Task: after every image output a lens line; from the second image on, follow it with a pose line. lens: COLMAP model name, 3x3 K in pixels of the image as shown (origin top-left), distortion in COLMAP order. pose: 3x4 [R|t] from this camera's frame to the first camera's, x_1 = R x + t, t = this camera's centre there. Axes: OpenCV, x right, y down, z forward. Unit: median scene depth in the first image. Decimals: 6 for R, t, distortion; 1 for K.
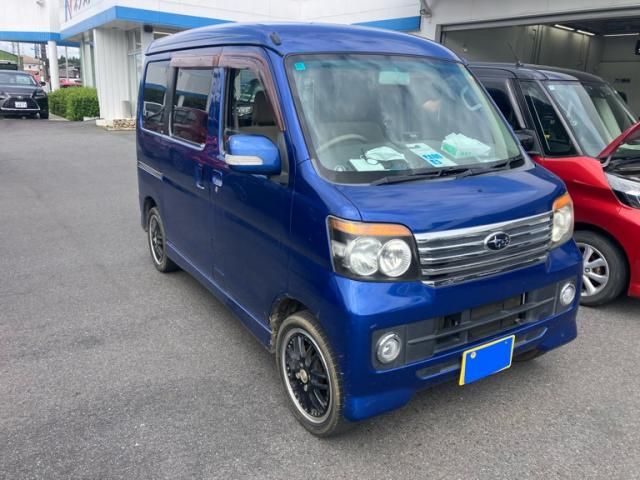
lens RADIAL K [[521.2, 0, 320.0], [0, 521.2, 240.0], [0, 0, 1]] dist [0.012141, 0.004221]
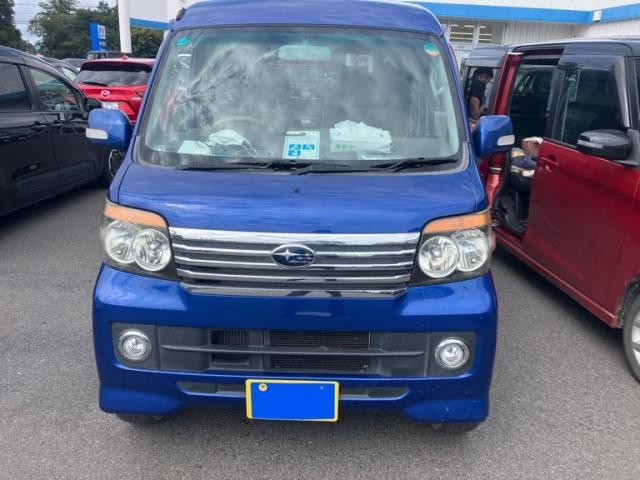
lens RADIAL K [[521.2, 0, 320.0], [0, 521.2, 240.0], [0, 0, 1]] dist [0.012141, 0.004221]
pose [[0.840653, 0.163848, -0.516194, 0.752267], [-0.157144, 0.985928, 0.057029, -0.070324], [0.518275, 0.033175, 0.854571, 0.331474]]
